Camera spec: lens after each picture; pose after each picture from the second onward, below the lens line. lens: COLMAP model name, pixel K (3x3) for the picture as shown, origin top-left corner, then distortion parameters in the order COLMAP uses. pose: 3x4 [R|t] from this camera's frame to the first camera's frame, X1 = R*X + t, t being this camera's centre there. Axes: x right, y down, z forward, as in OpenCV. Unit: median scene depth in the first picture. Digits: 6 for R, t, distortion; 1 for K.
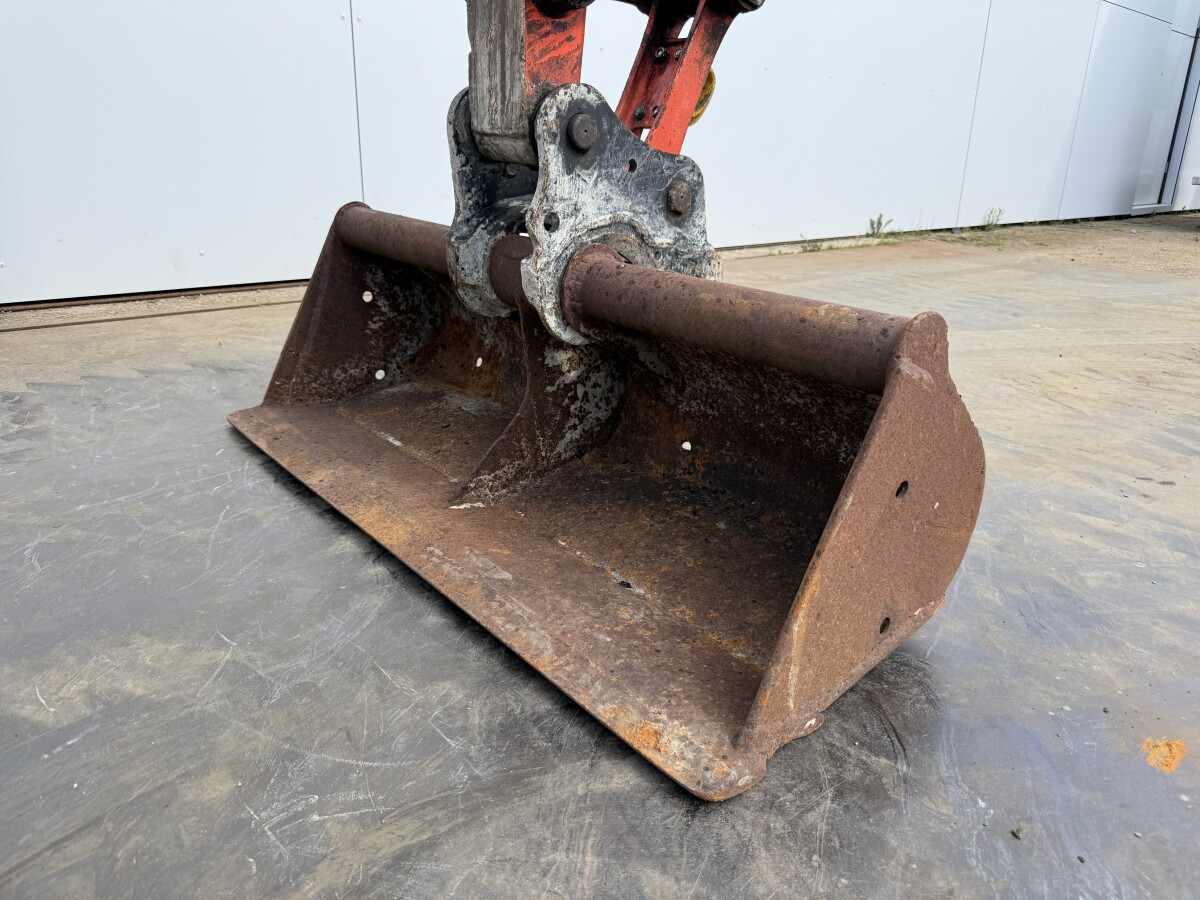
lens RADIAL K [[846.5, 0, 602.4], [0, 846.5, 448.3], [0, 0, 1]] dist [0.076087, -0.114208]
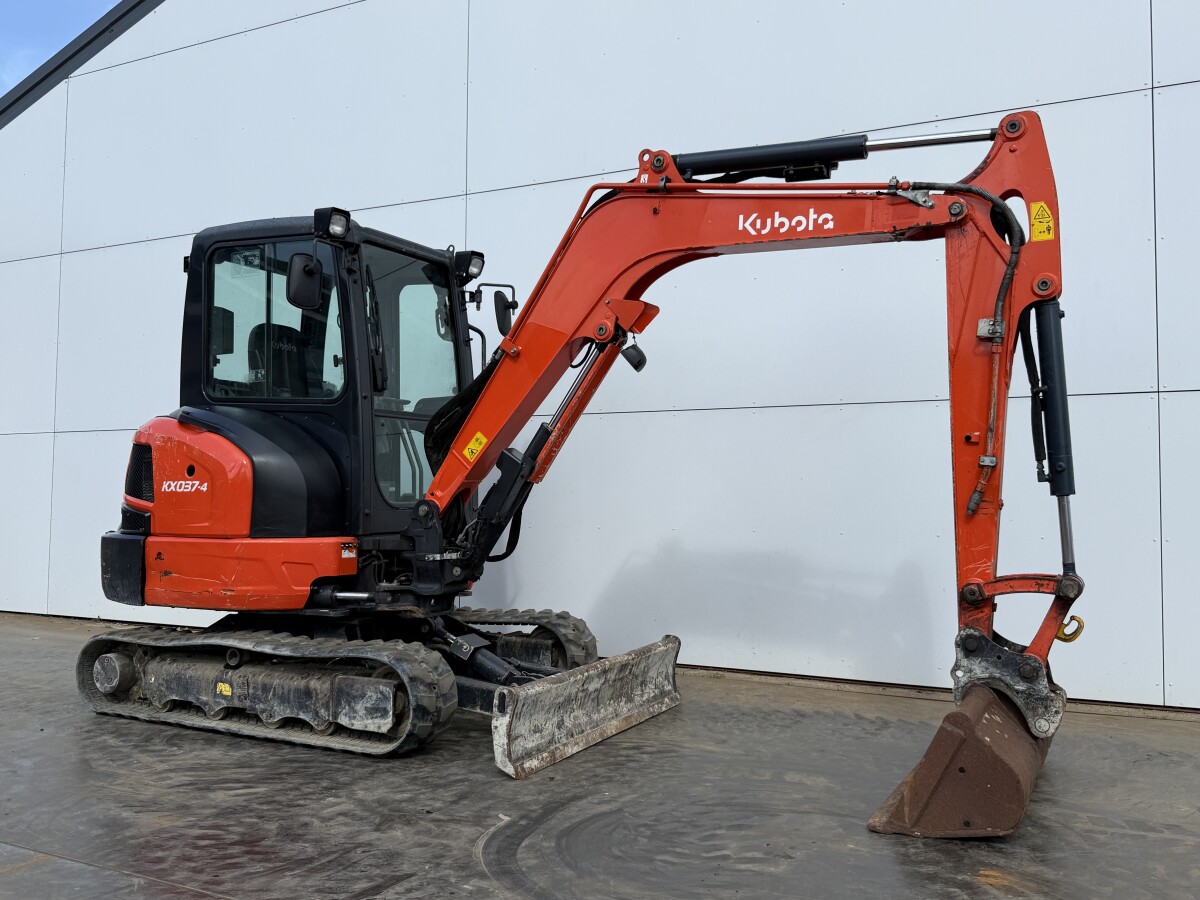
lens RADIAL K [[1032.9, 0, 598.3], [0, 1032.9, 444.7], [0, 0, 1]] dist [0.185360, -0.468051]
pose [[0.377110, -0.079989, -0.922708, 2.228098], [-0.309747, 0.928004, -0.207041, 0.096996], [0.872837, 0.363884, 0.325183, -1.169091]]
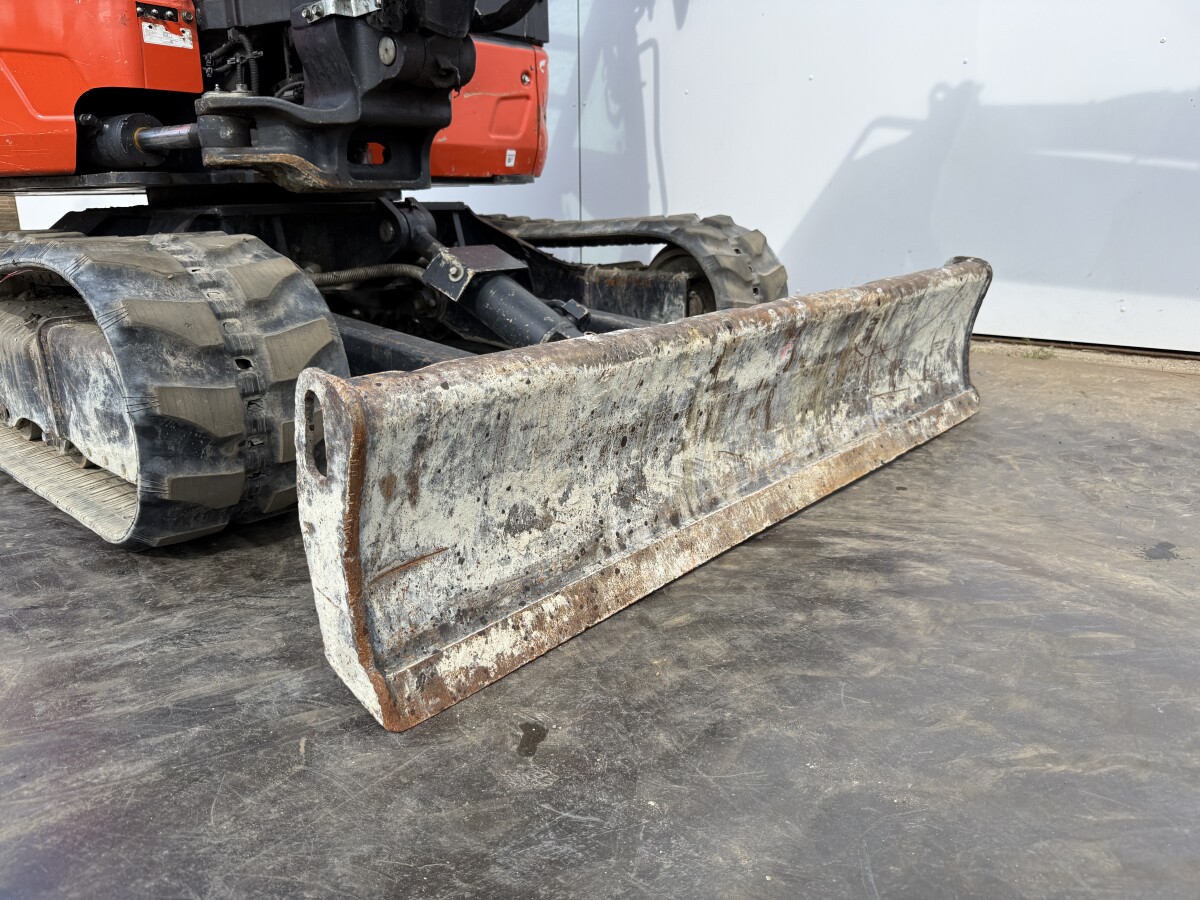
lens RADIAL K [[841.0, 0, 606.6], [0, 841.0, 460.8], [0, 0, 1]] dist [0.055640, -0.066594]
pose [[0.148445, 0.248184, -0.957272, -0.136540], [-0.322714, 0.927162, 0.190334, 0.094878], [0.934783, 0.280671, 0.217725, -0.097732]]
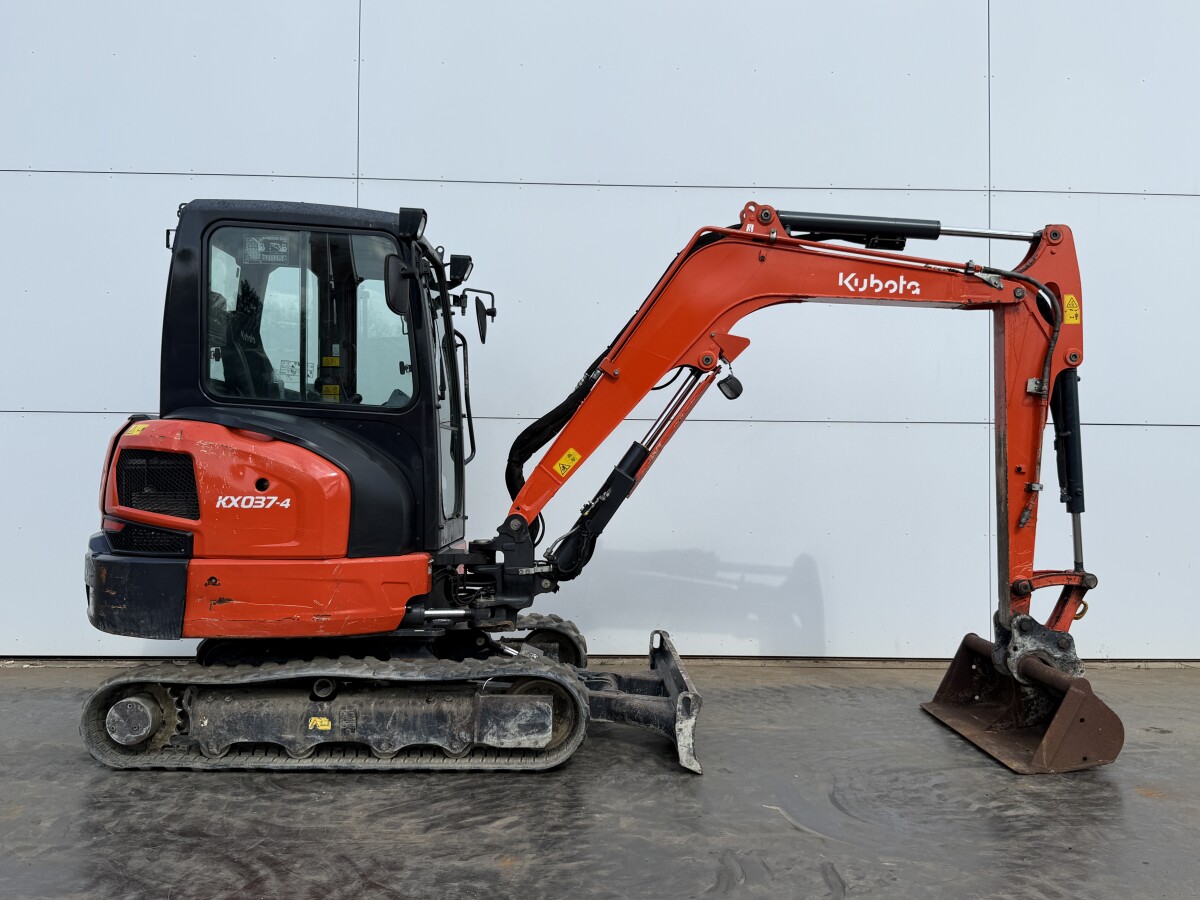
lens RADIAL K [[1032.7, 0, 600.0], [0, 1032.7, 450.0], [0, 0, 1]] dist [0.140409, -0.309294]
pose [[0.780013, -0.041420, -0.624391, 1.143276], [-0.198797, 0.929714, -0.310019, 0.568475], [0.593346, 0.365946, 0.716955, -2.956598]]
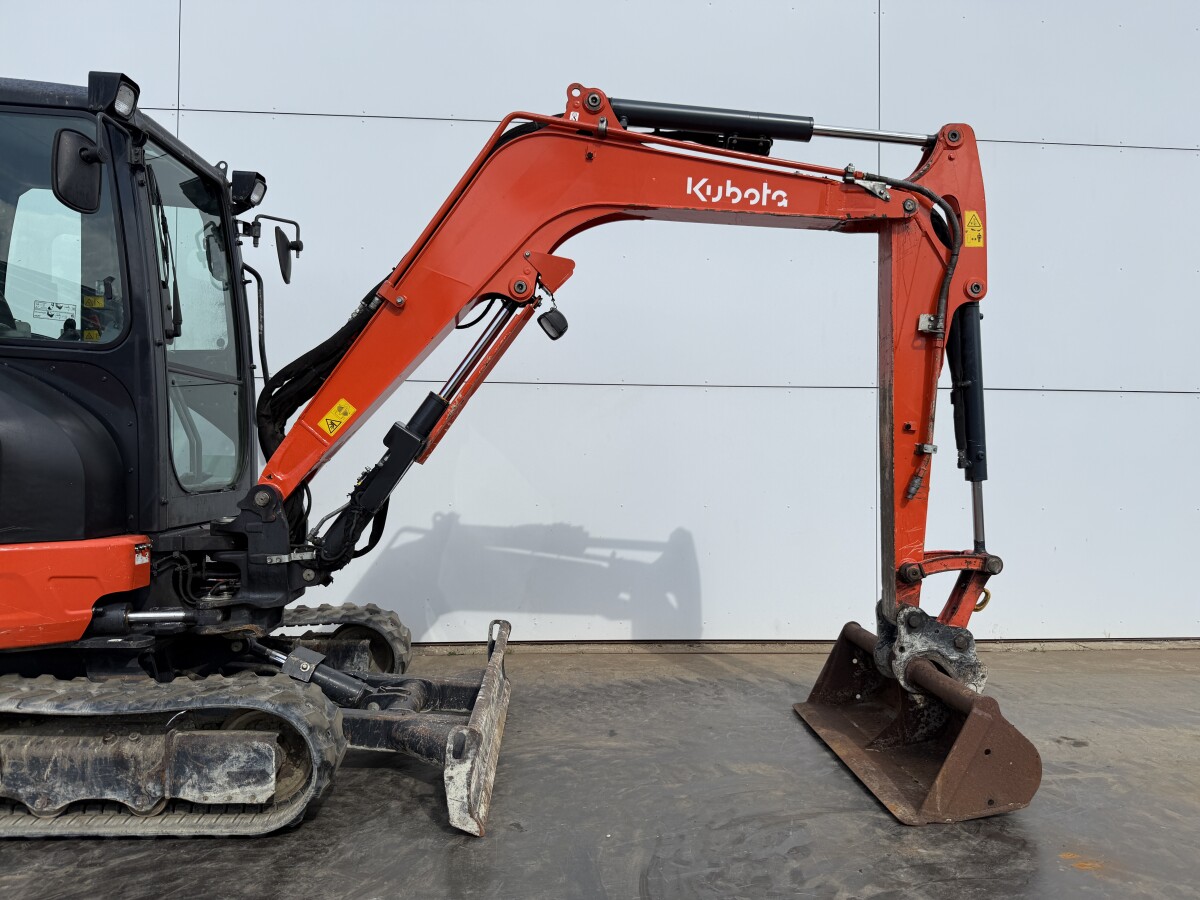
lens RADIAL K [[850.8, 0, 603.0], [0, 850.8, 452.7], [0, 0, 1]] dist [0.038803, -0.058914]
pose [[0.801682, -0.030164, -0.596989, 0.734741], [-0.187686, 0.935516, -0.299307, 0.146921], [0.567521, 0.351995, 0.744325, -1.667056]]
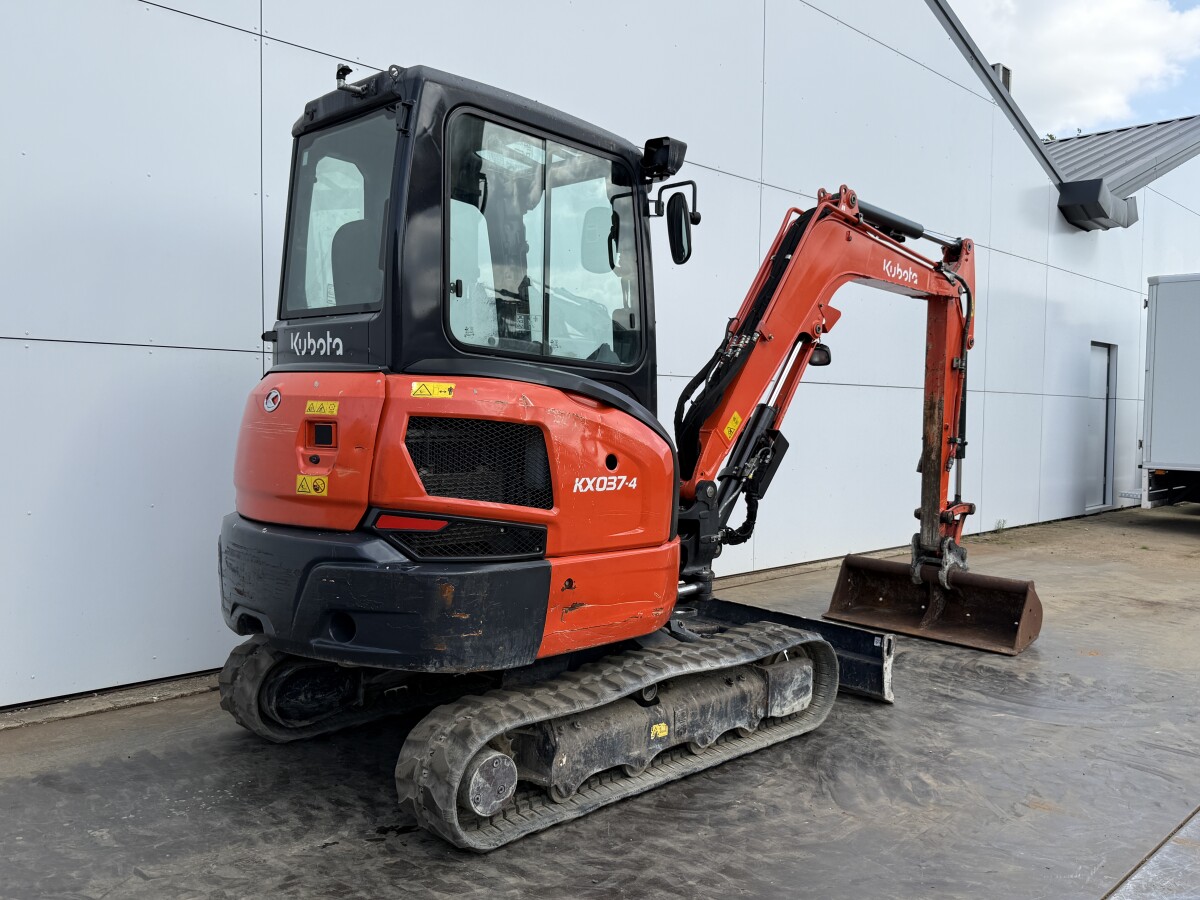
lens RADIAL K [[993.0, 0, 602.9], [0, 993.0, 453.6], [0, 0, 1]] dist [0.158178, -0.362467]
pose [[0.996919, -0.017968, 0.076348, -1.972966], [0.039633, 0.955393, -0.292667, 0.595318], [-0.067683, 0.294791, 0.953162, -3.656839]]
